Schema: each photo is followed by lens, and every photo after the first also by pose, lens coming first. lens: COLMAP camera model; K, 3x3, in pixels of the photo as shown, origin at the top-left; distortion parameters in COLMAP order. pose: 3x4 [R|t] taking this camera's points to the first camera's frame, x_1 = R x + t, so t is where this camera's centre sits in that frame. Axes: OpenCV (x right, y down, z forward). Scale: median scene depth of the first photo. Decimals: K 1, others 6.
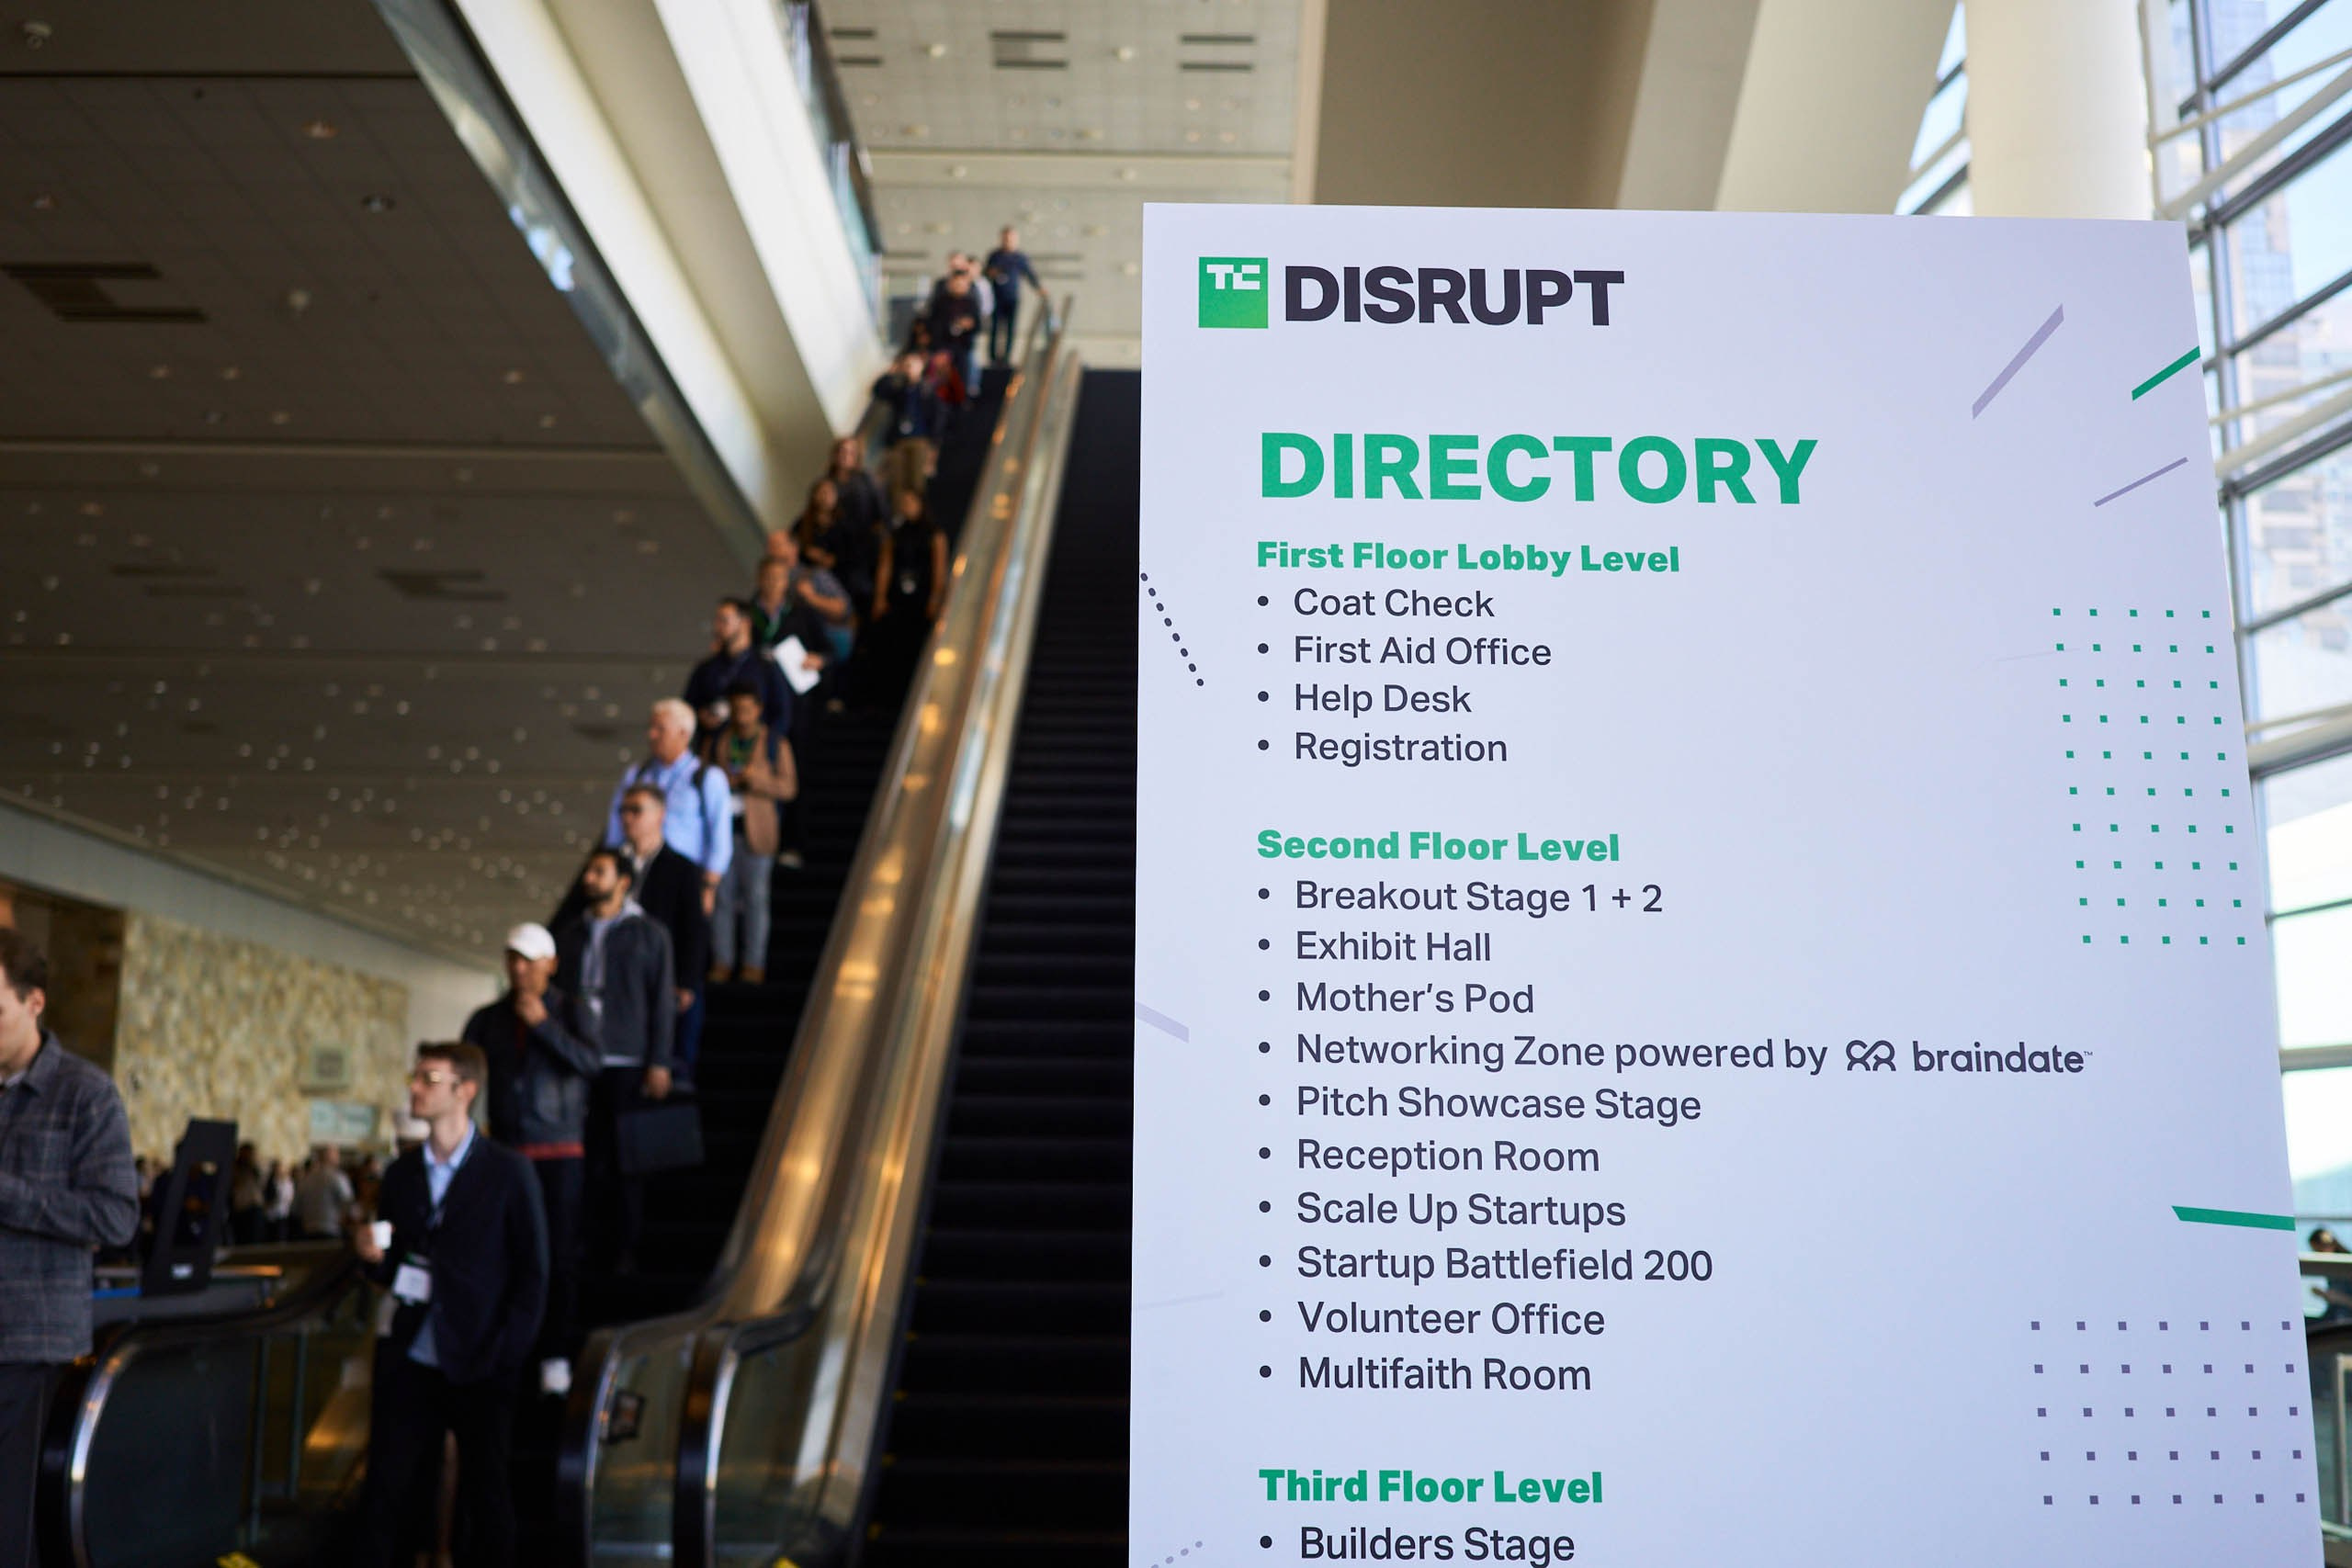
lens RADIAL K [[2421.7, 0, 1191.1], [0, 2421.7, 771.5], [0, 0, 1]] dist [0.053278, -0.243493]
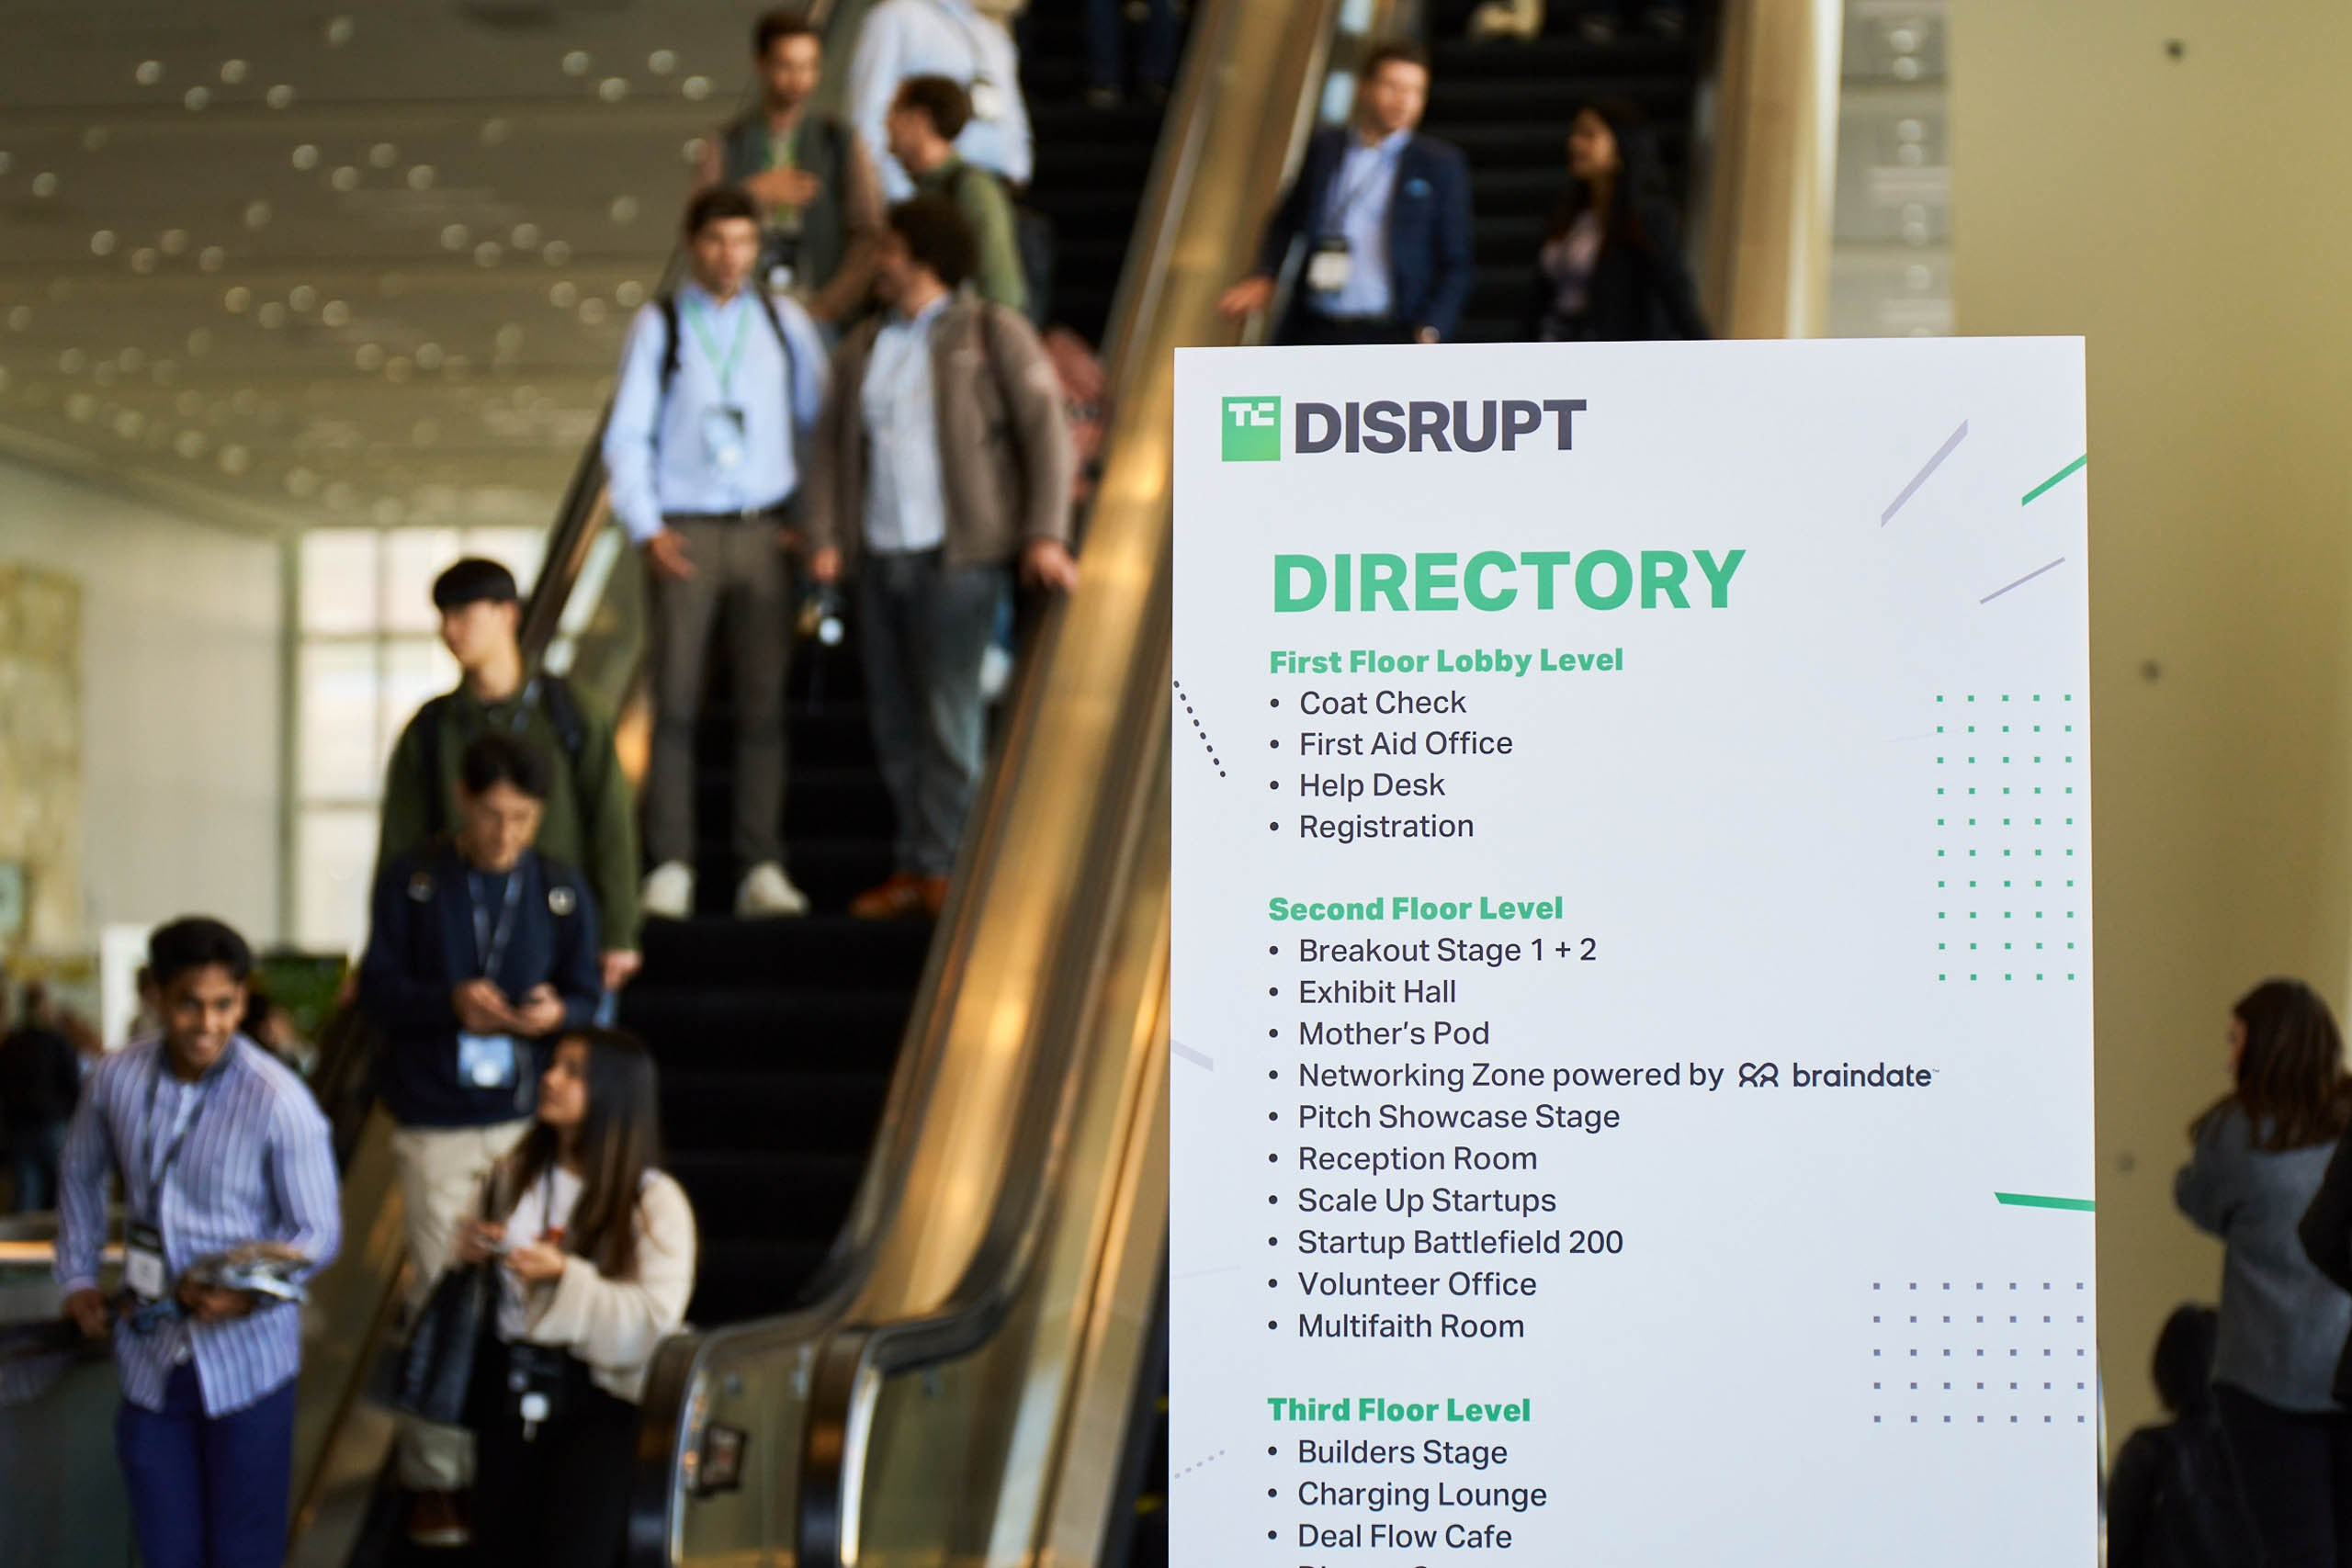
lens RADIAL K [[6361.6, 0, 1176.0], [0, 6361.6, 784.0], [0, 0, 1]] dist [-0.163498, -1.000419]
pose [[0.990863, -0.016335, -0.133879, 0.416247], [0.033707, 0.991131, 0.128541, -0.452227], [0.130592, -0.131879, 0.982626, -2.183240]]
